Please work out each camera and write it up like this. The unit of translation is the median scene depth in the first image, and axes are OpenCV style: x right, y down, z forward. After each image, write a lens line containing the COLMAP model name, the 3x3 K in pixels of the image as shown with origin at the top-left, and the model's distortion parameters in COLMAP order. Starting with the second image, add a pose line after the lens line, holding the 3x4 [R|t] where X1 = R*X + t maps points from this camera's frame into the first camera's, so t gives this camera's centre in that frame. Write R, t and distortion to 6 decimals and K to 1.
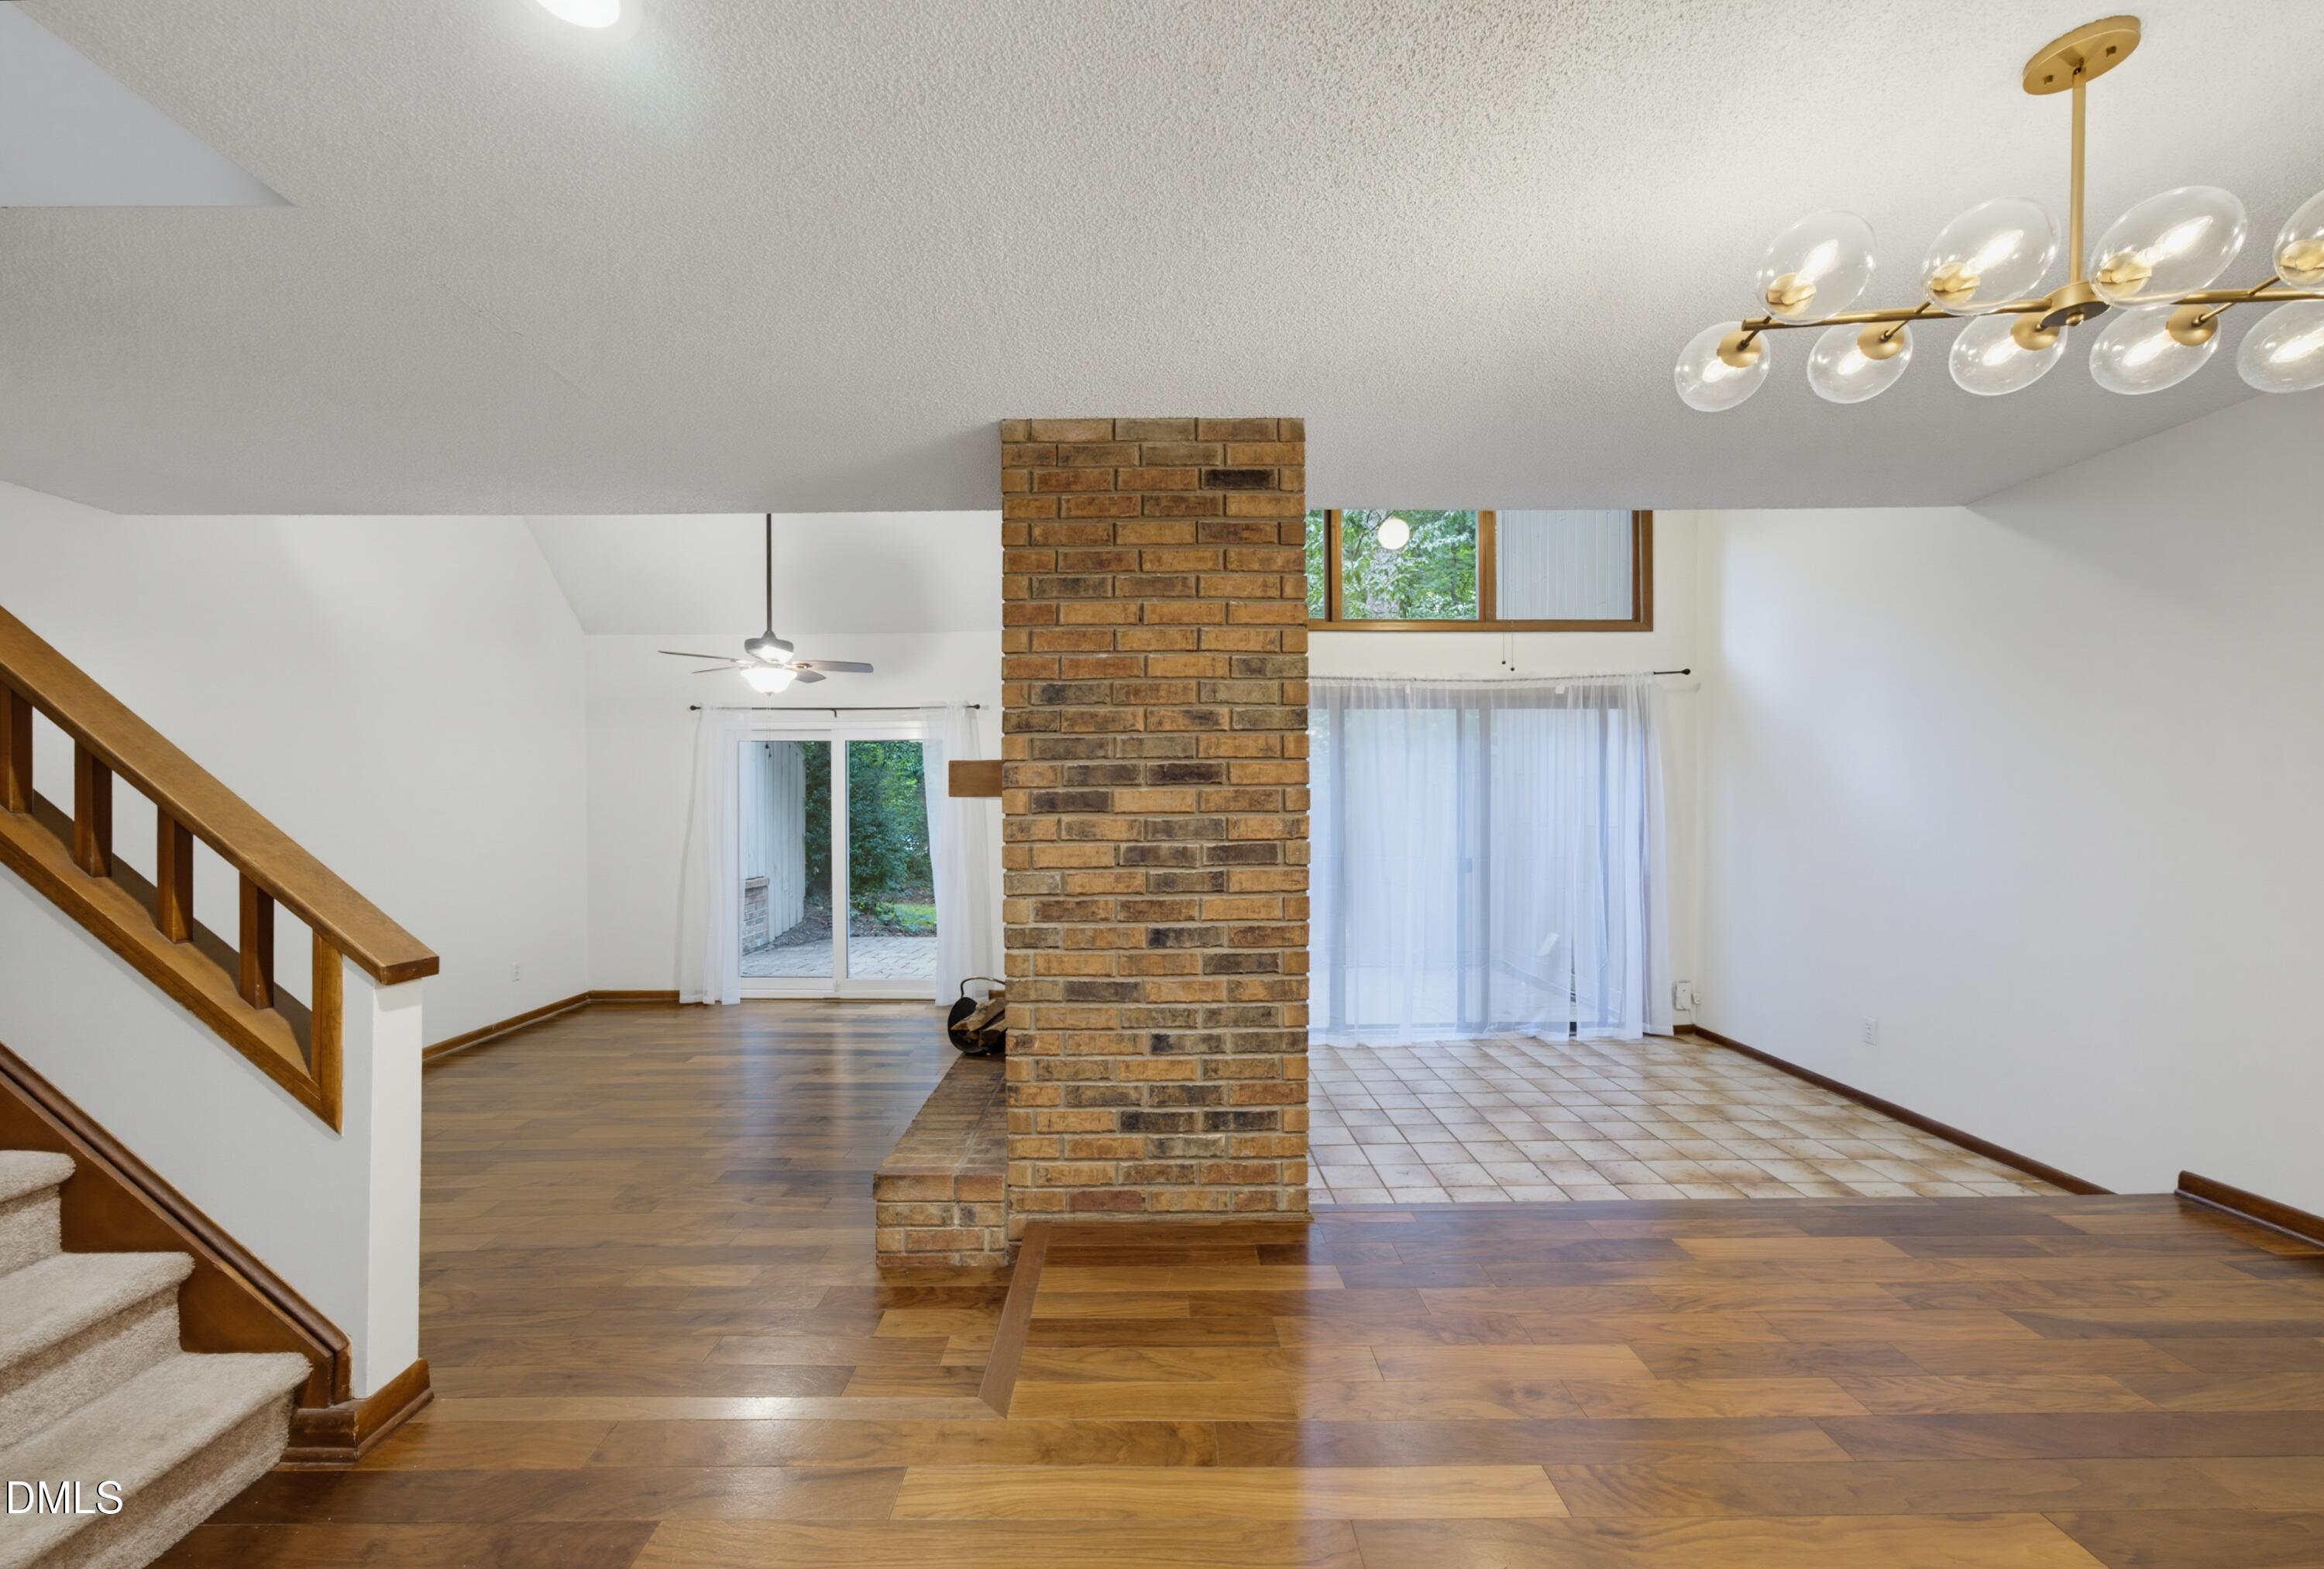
lens RADIAL K [[902.2, 0, 1153.3], [0, 902.2, 801.6], [0, 0, 1]] dist [0.005834, 0.000073]
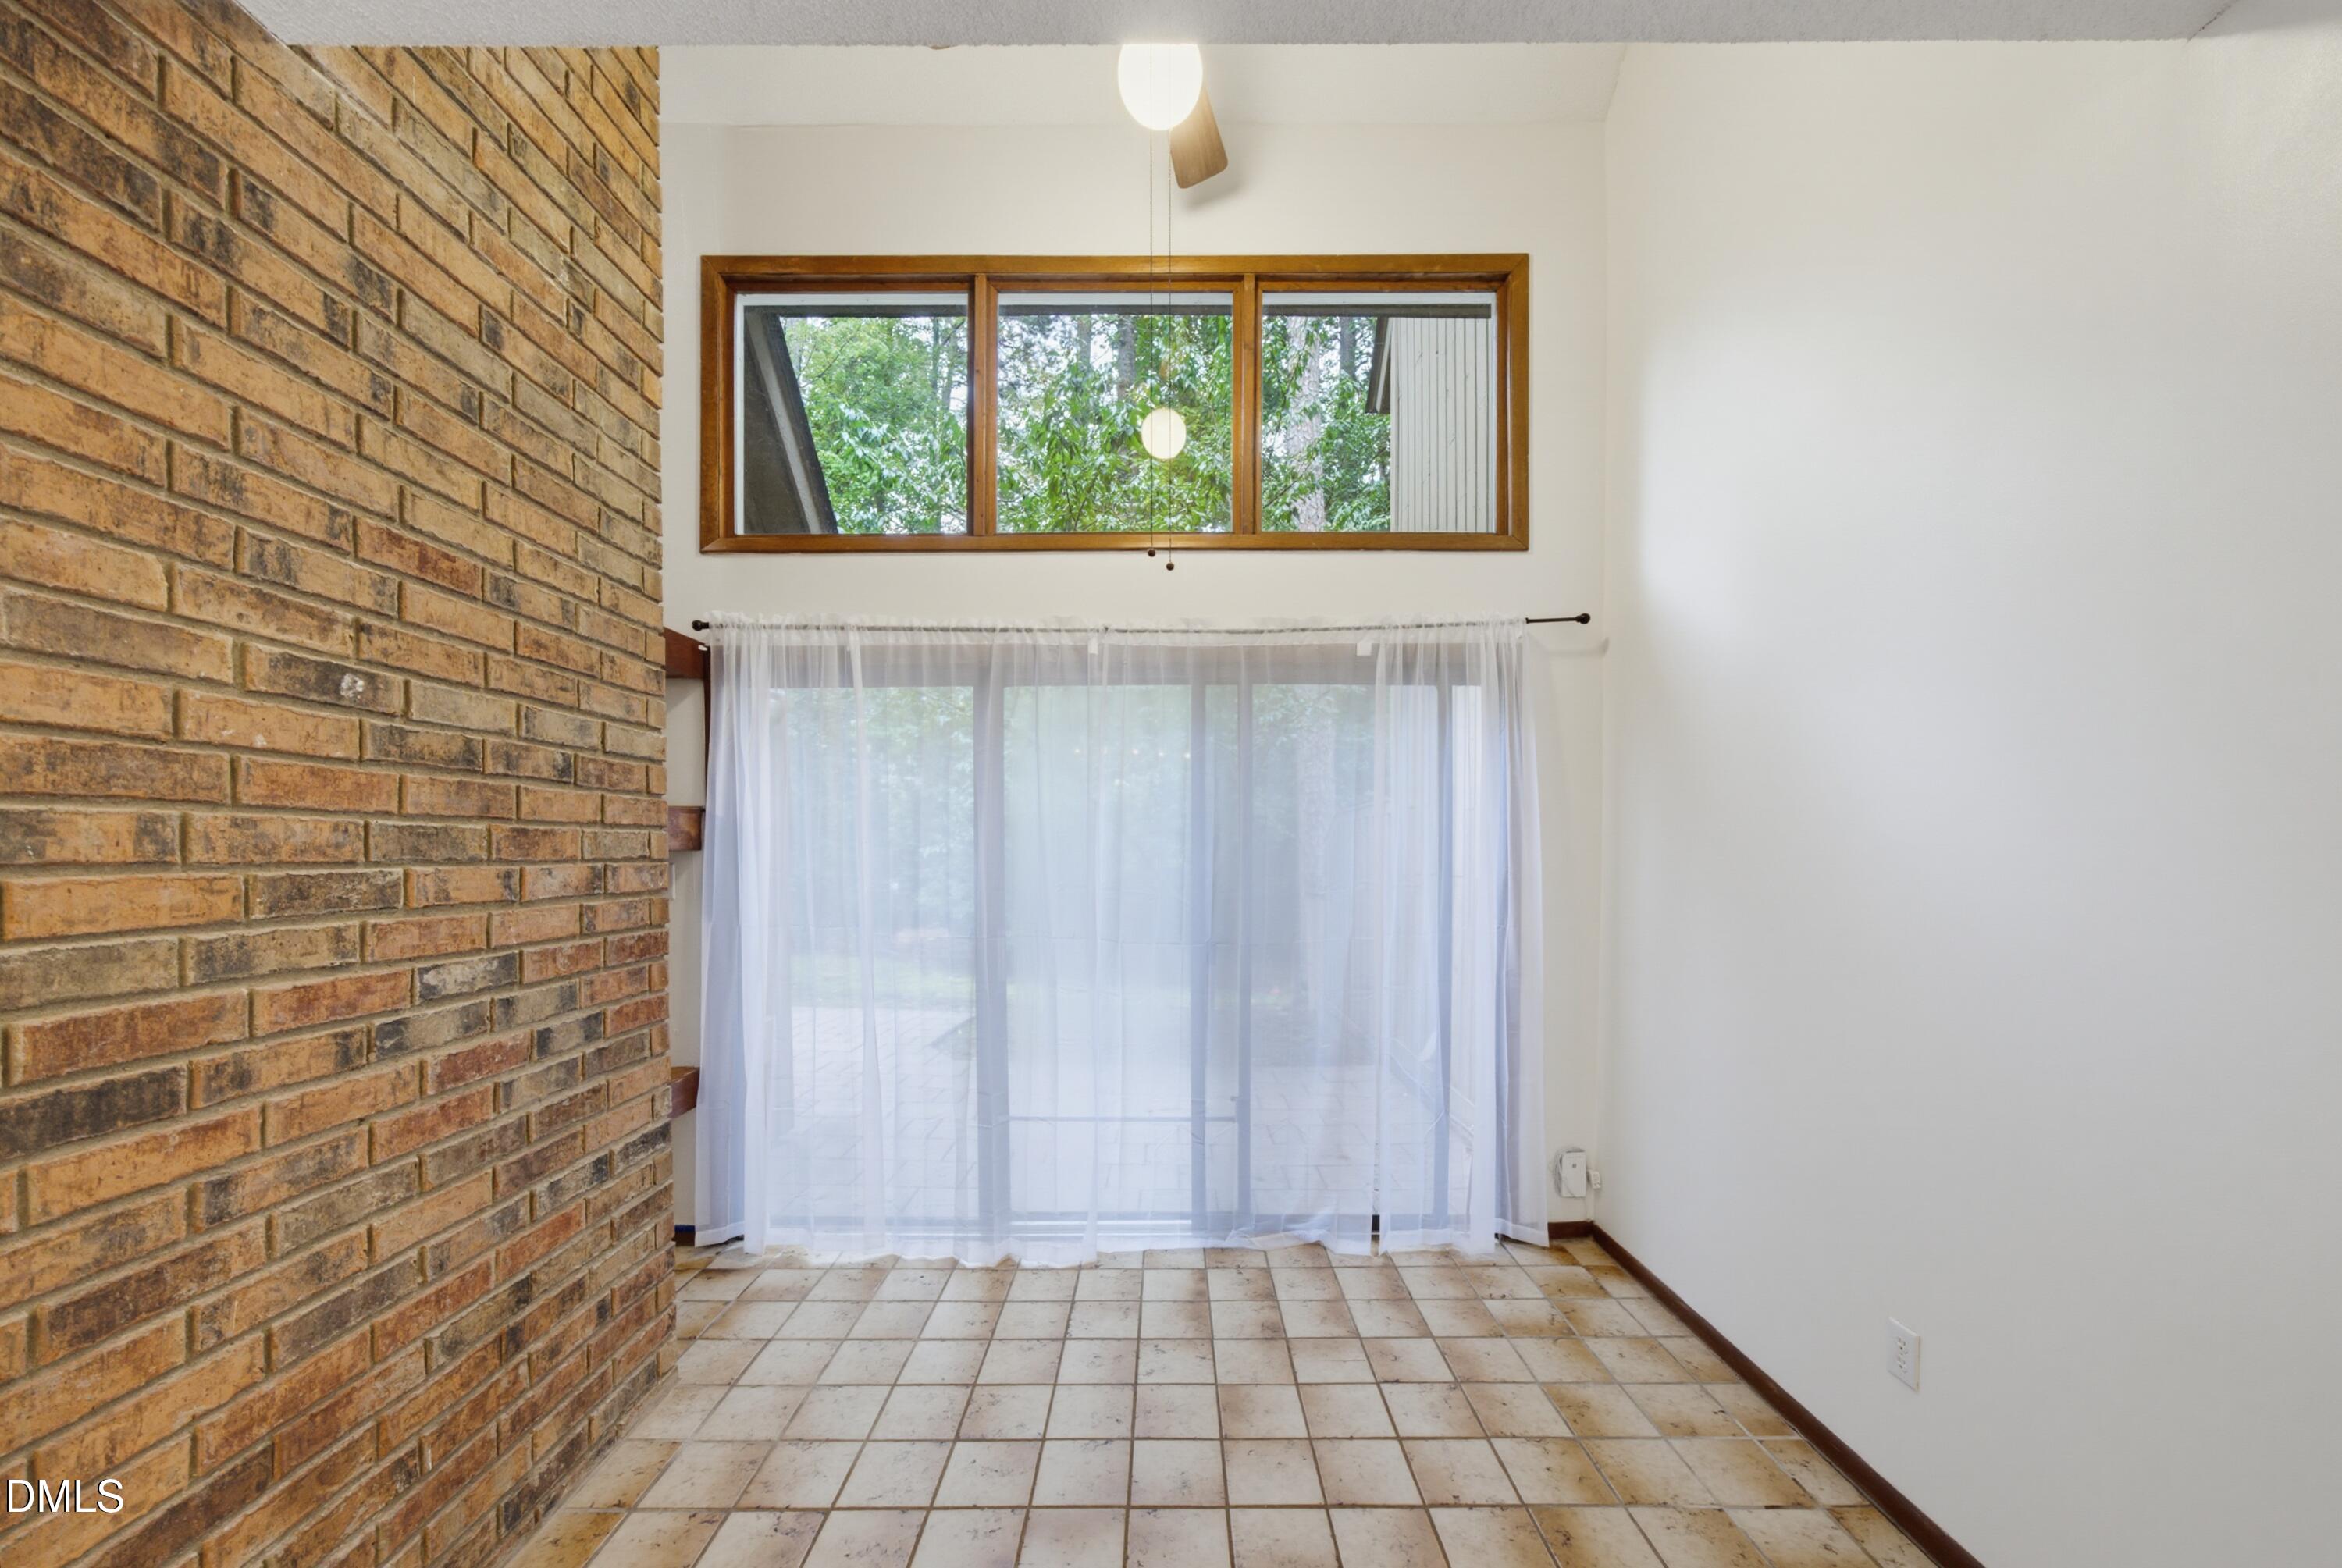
lens RADIAL K [[859.5, 0, 1170.0], [0, 859.5, 865.7], [0, 0, 1]] dist [0.001202, 0.000087]
pose [[0.999863, -0.000519, -0.016543, 0.336220], [0.000974, 0.999622, 0.027470, -0.001473], [0.016523, -0.027482, 0.999486, 0.445828]]
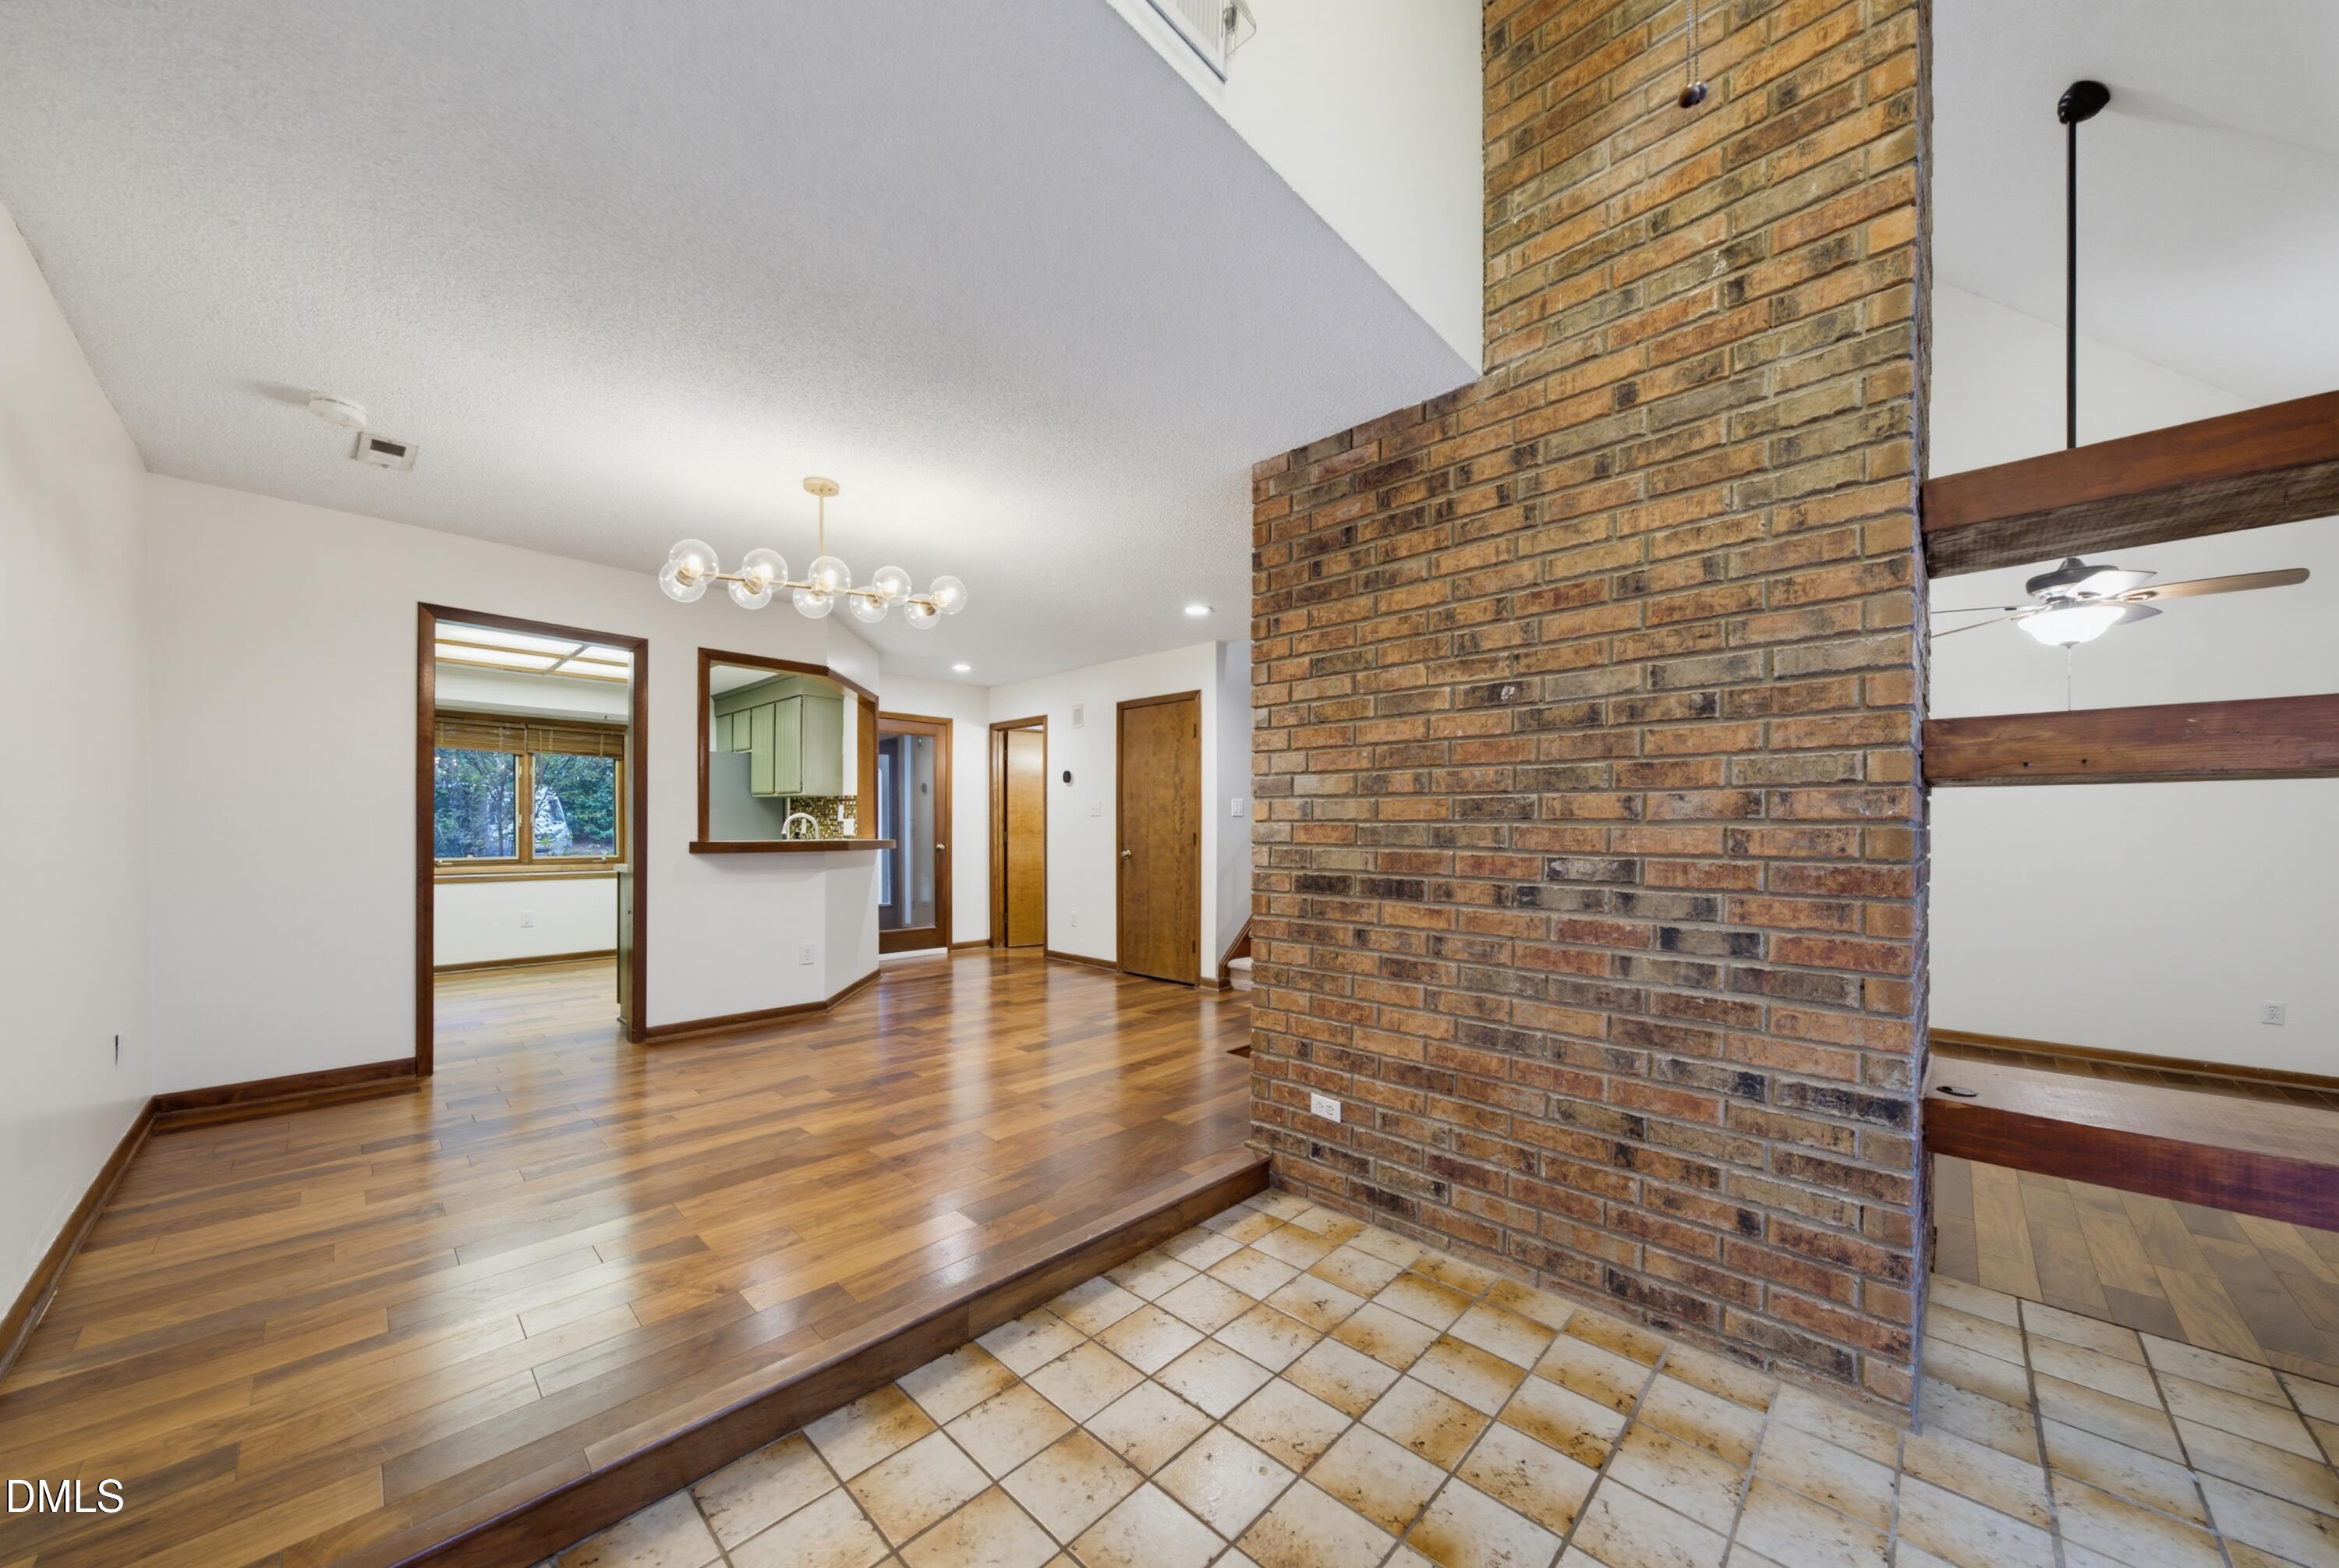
lens RADIAL K [[808.5, 0, 1158.6], [0, 808.5, 831.0], [0, 0, 1]] dist [-0.000995, -0.000027]
pose [[-0.706950, -0.002211, -0.707260, 0.524772], [0.000141, 0.999995, -0.003267, 0.027122], [0.707264, -0.002410, -0.706946, 0.875799]]
